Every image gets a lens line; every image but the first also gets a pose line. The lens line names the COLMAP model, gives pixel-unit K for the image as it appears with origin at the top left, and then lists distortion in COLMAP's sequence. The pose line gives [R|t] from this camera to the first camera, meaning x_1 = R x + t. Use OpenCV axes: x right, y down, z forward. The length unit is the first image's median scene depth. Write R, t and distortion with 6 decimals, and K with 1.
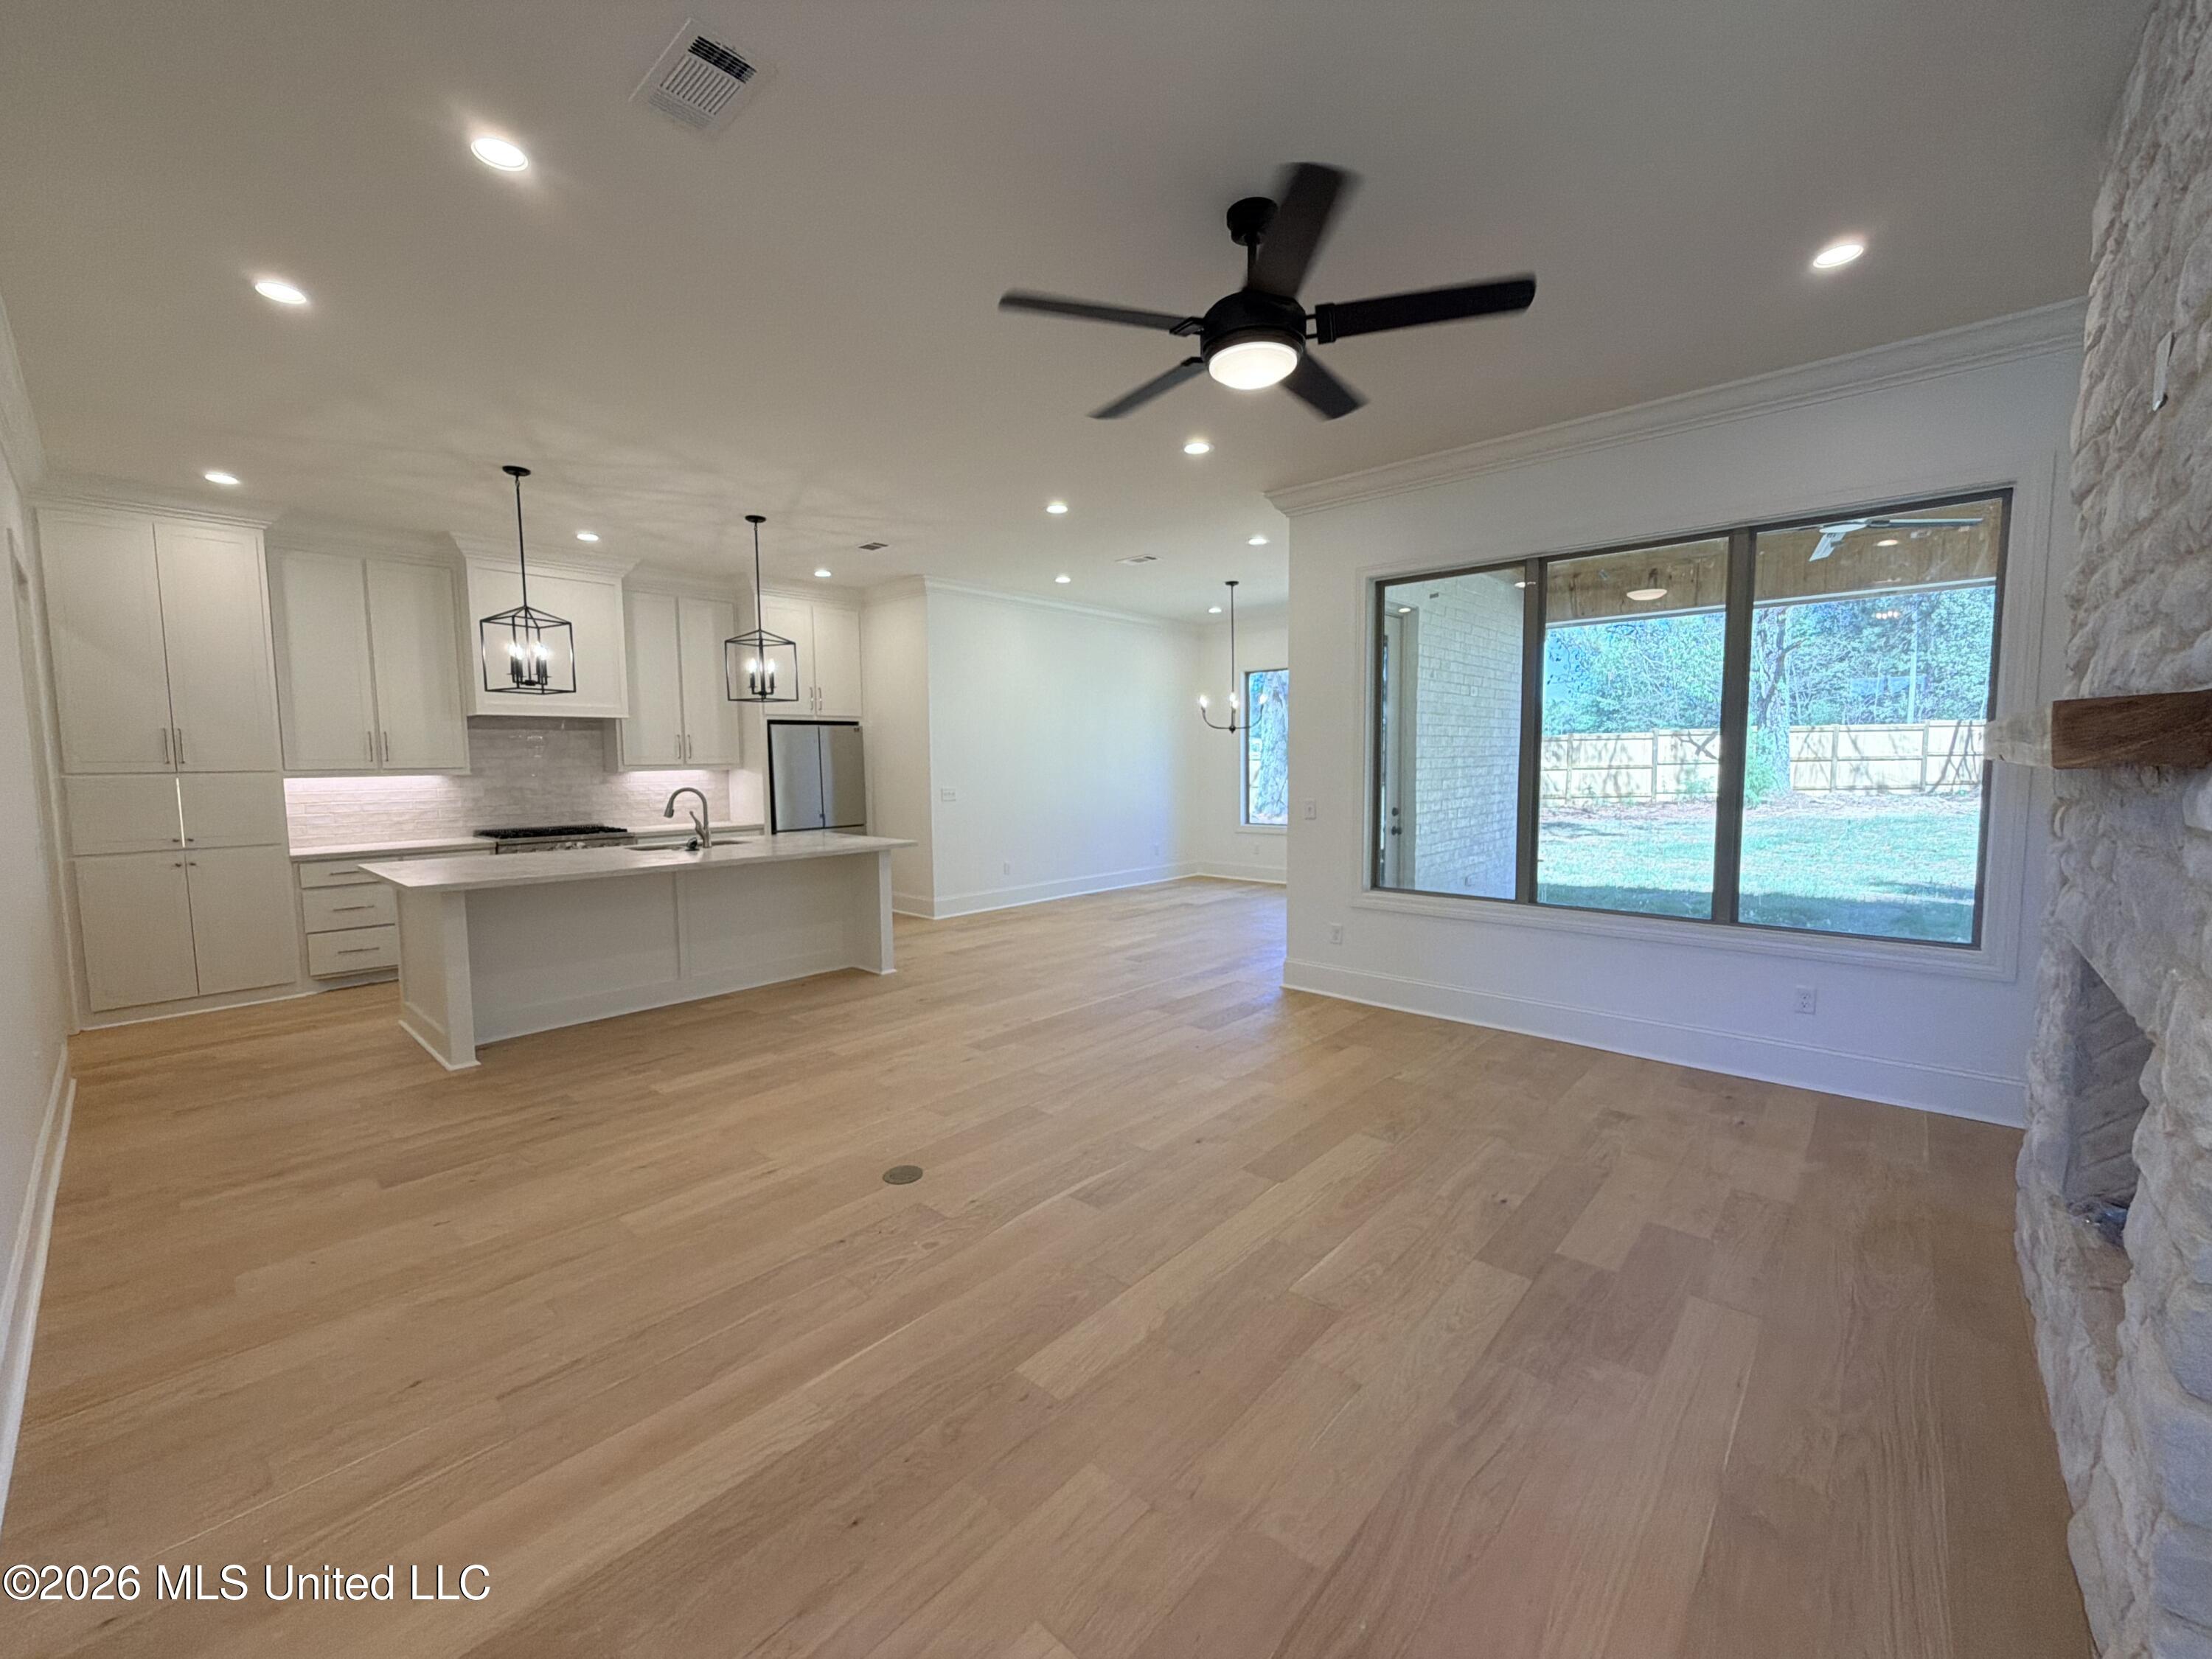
lens RADIAL K [[880.5, 0, 1105.4], [0, 880.5, 827.6], [0, 0, 1]] dist [0.001651, 0.002145]
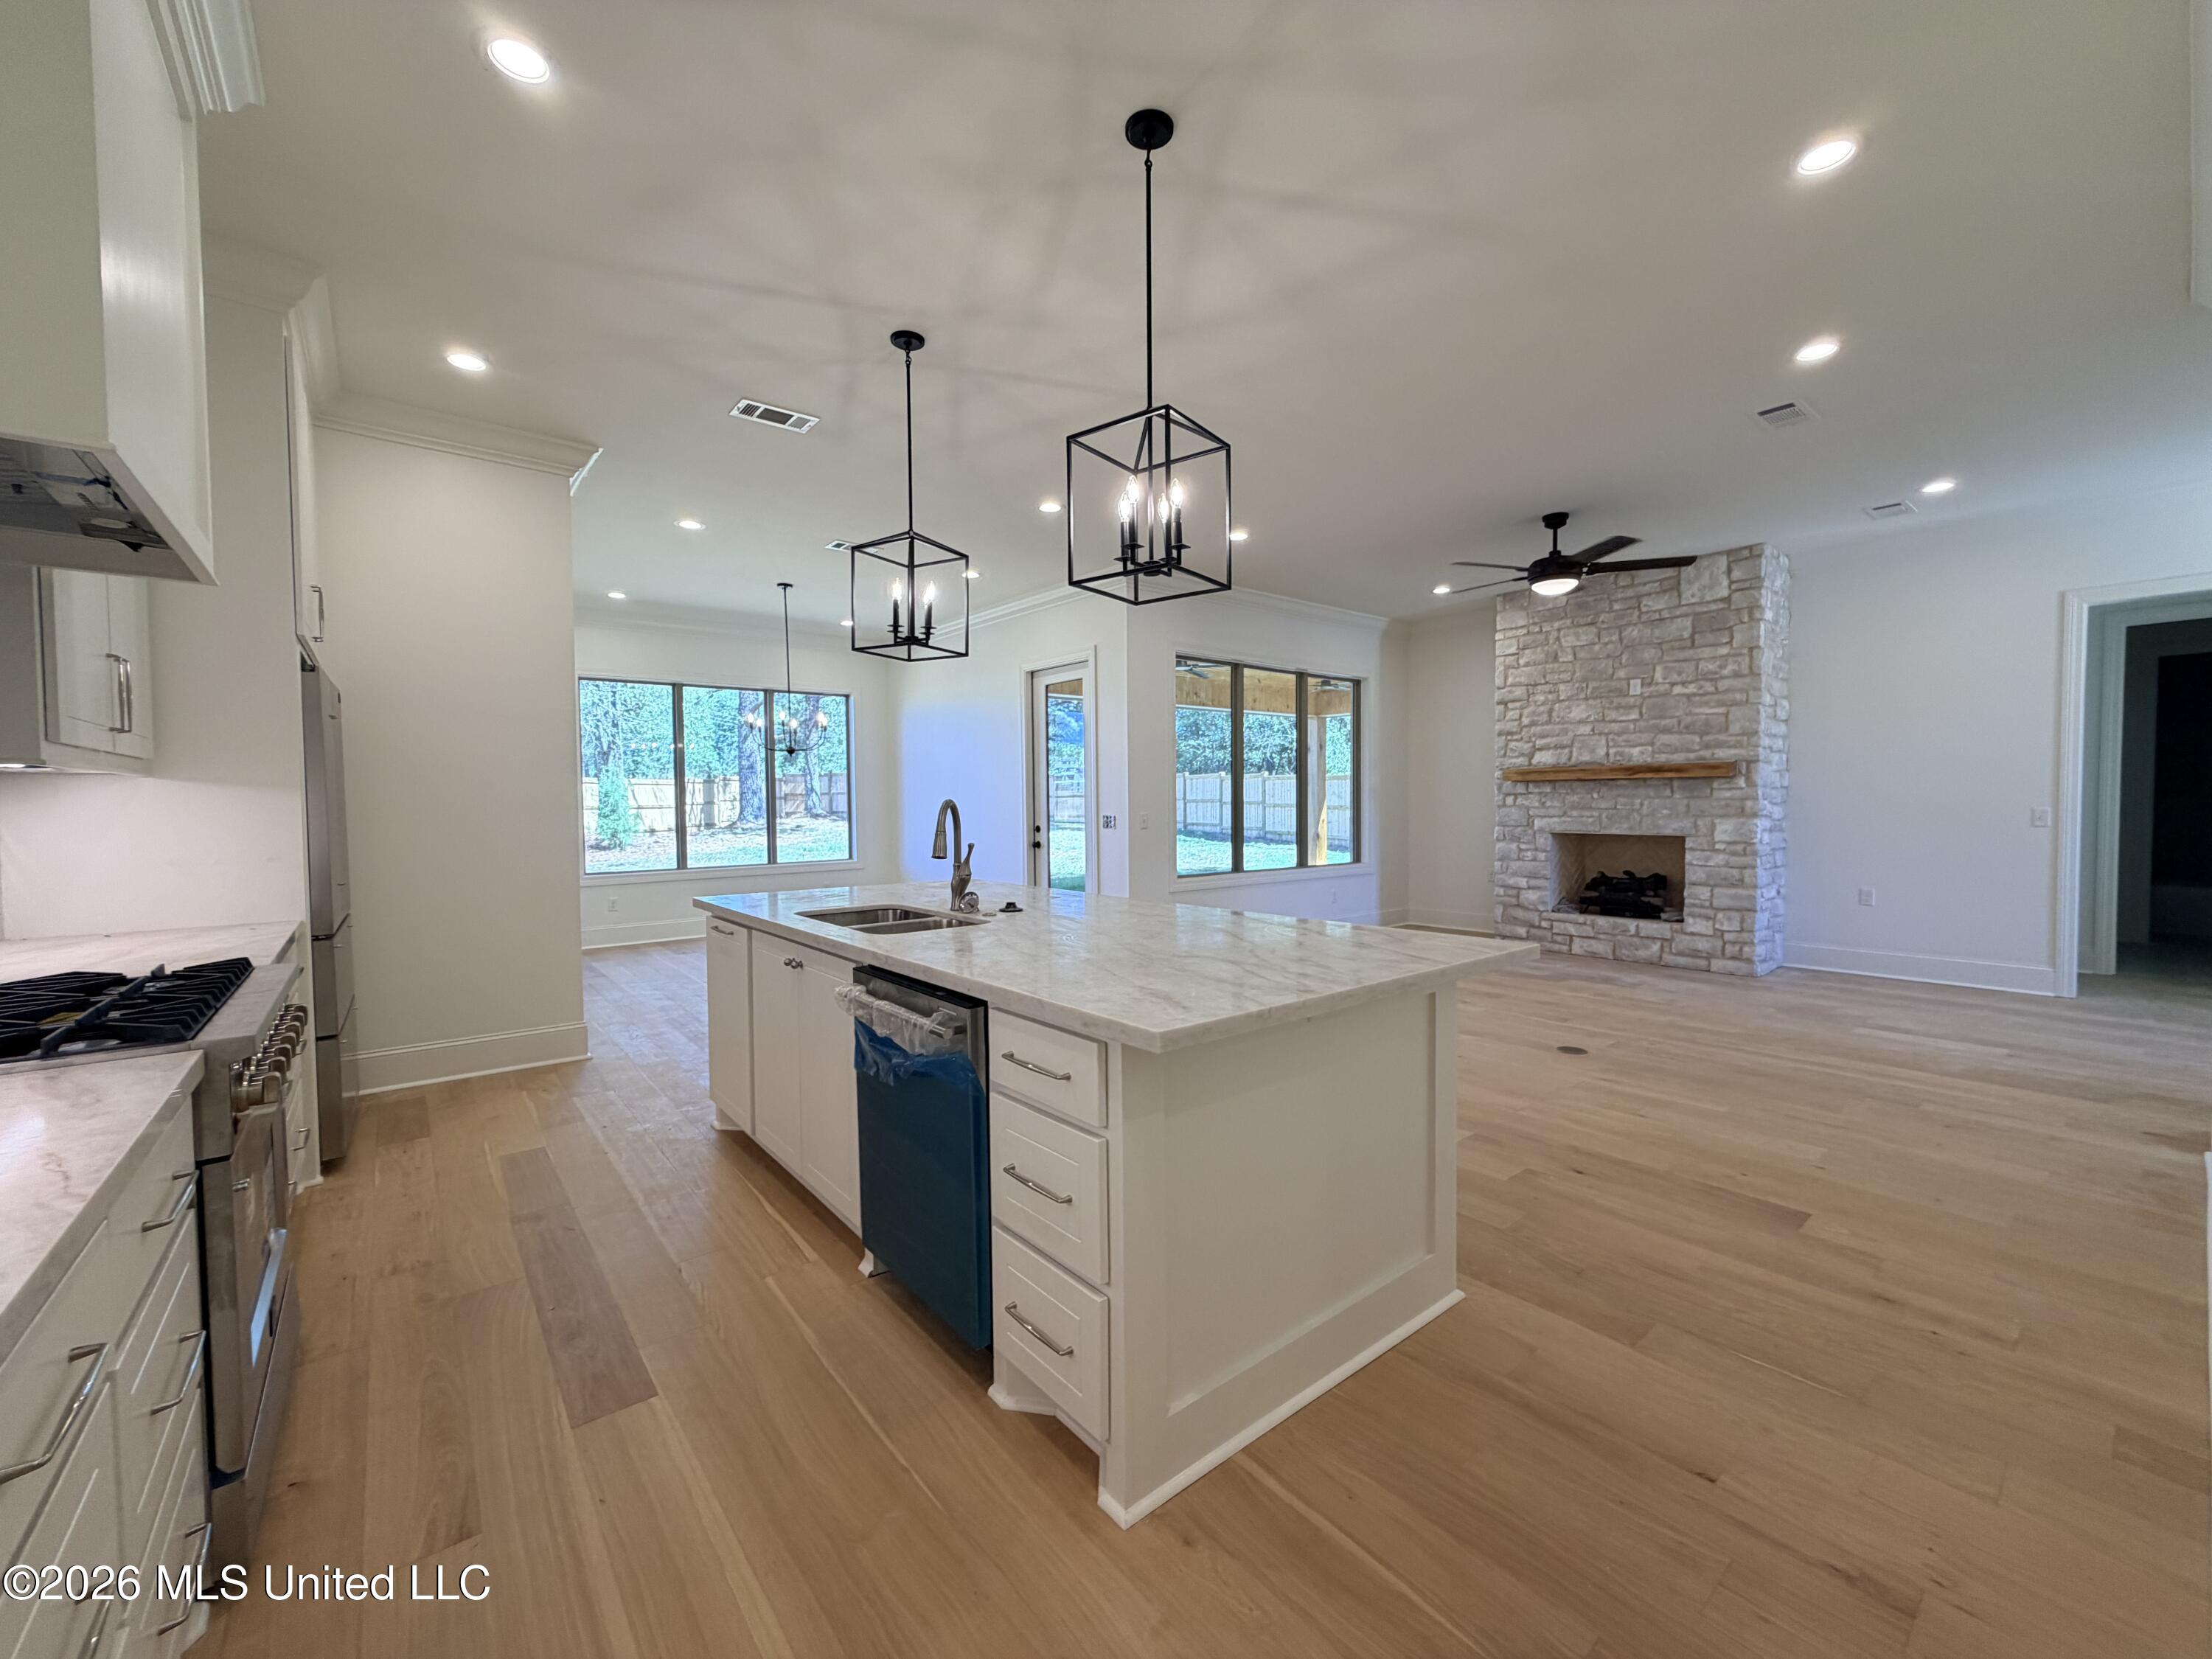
lens RADIAL K [[880.5, 0, 1101.3], [0, 880.5, 826.5], [0, 0, 1]] dist [0.001651, 0.002145]
pose [[0.161742, -0.019548, 0.986639, -1.181794], [0.083586, 0.996482, 0.006040, -0.031242], [-0.983287, 0.081492, 0.162807, 0.997703]]
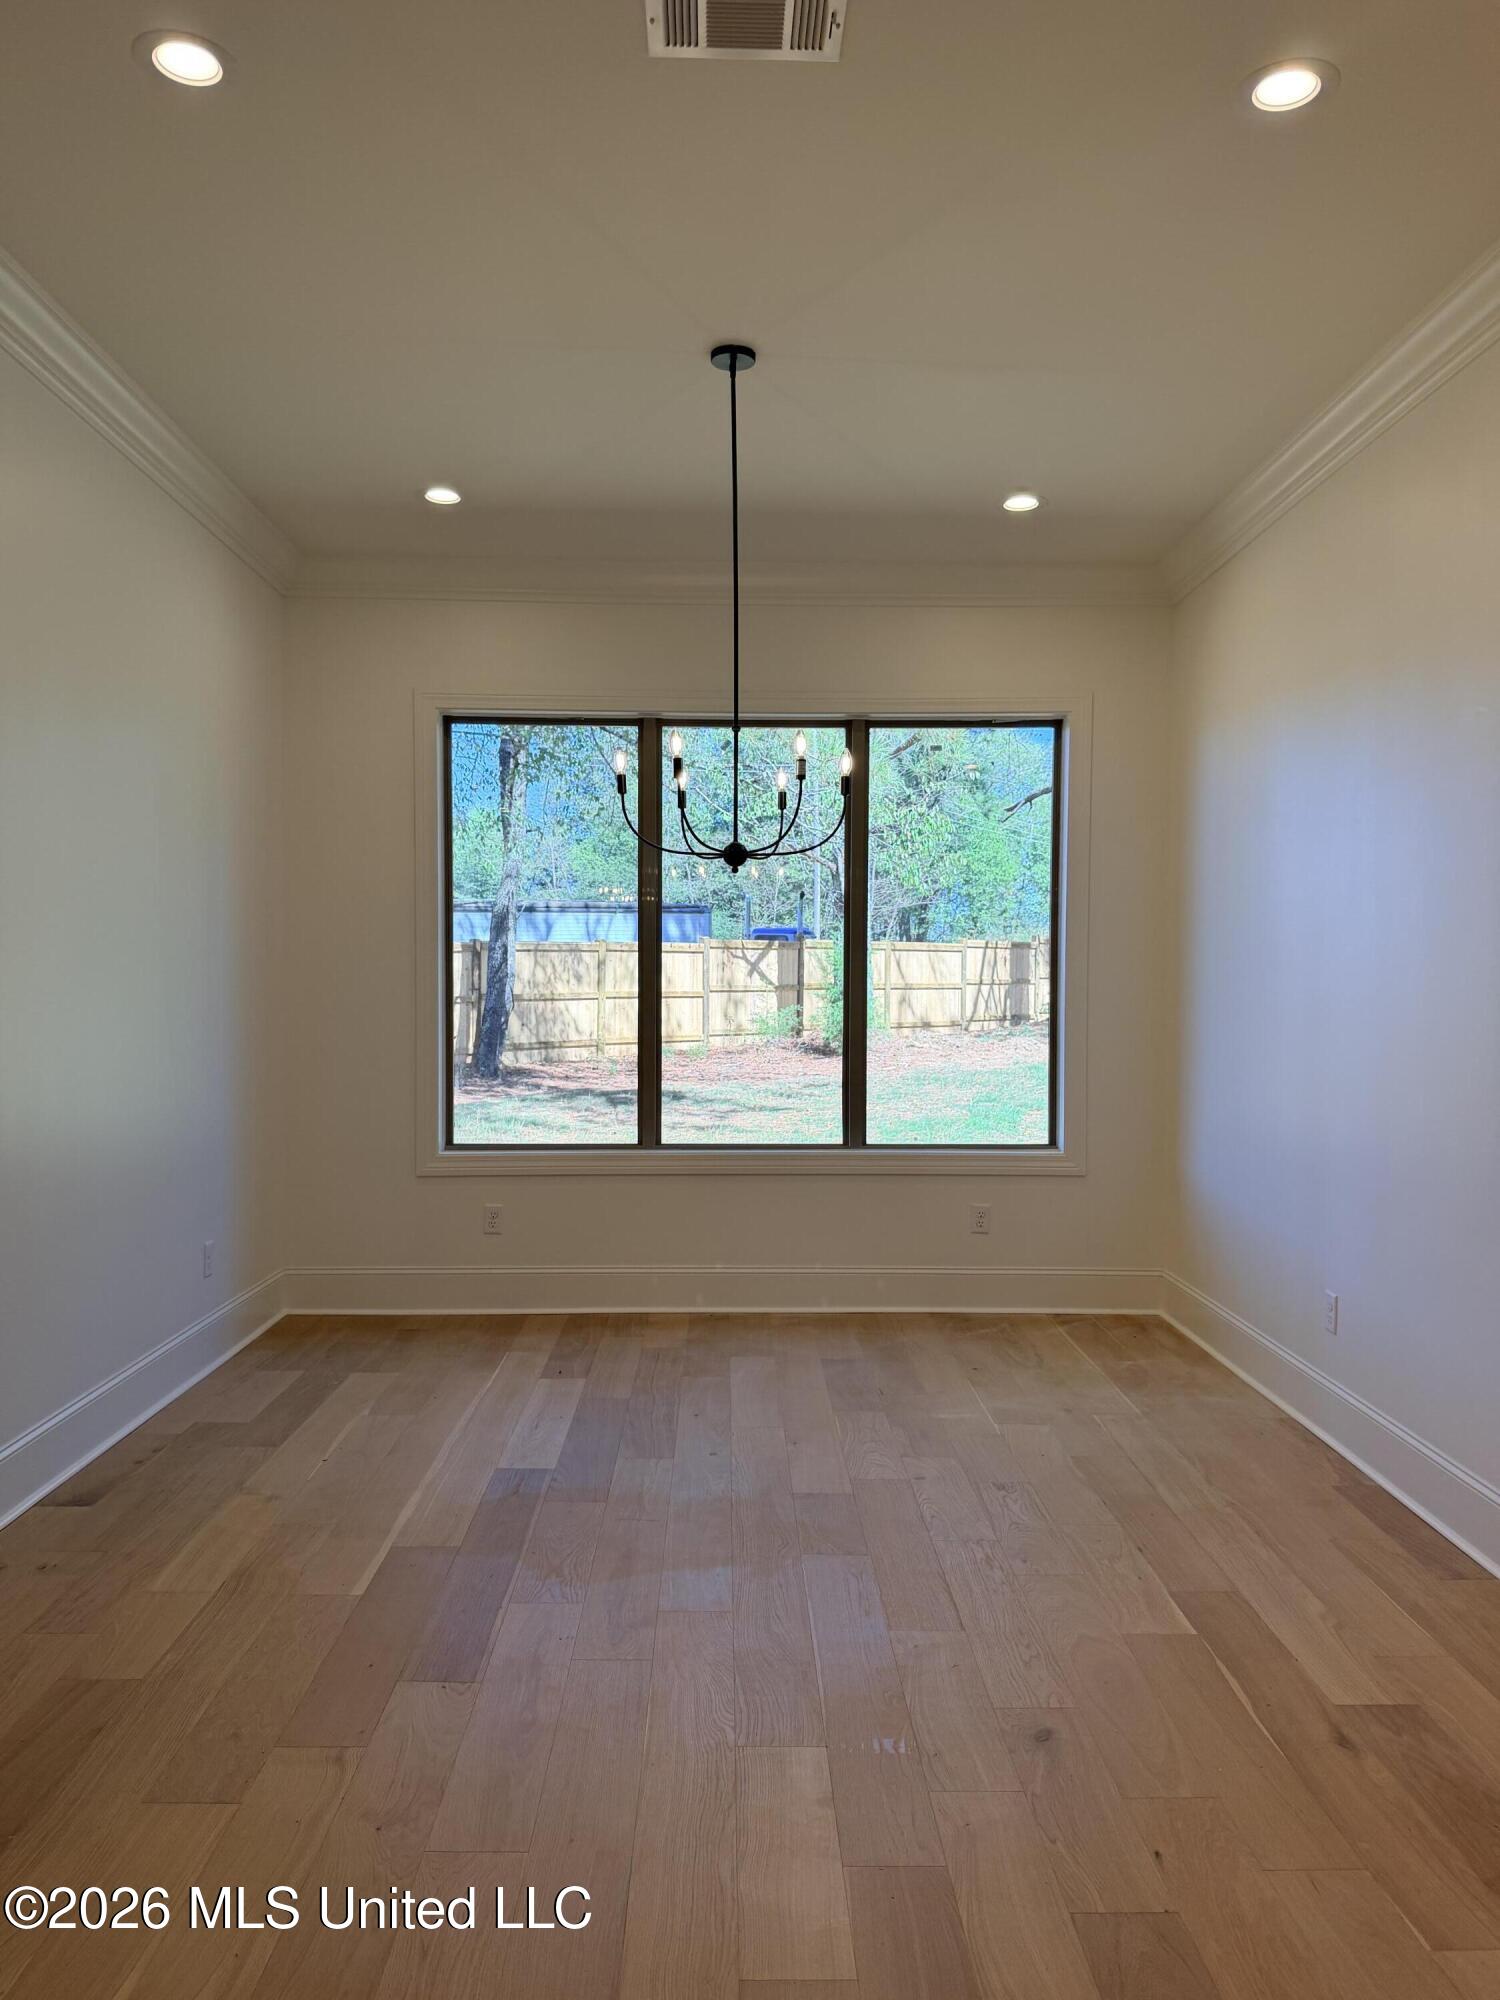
lens RADIAL K [[1398.4, 0, 746.2], [0, 1398.4, 994.9], [0, 0, 1]] dist [0.073616, -0.033585]
pose [[0.731807, 0.008252, 0.681462, -0.301342], [0.037418, 0.997932, -0.052267, -0.071533], [-0.680484, 0.063749, 0.729985, 1.171111]]
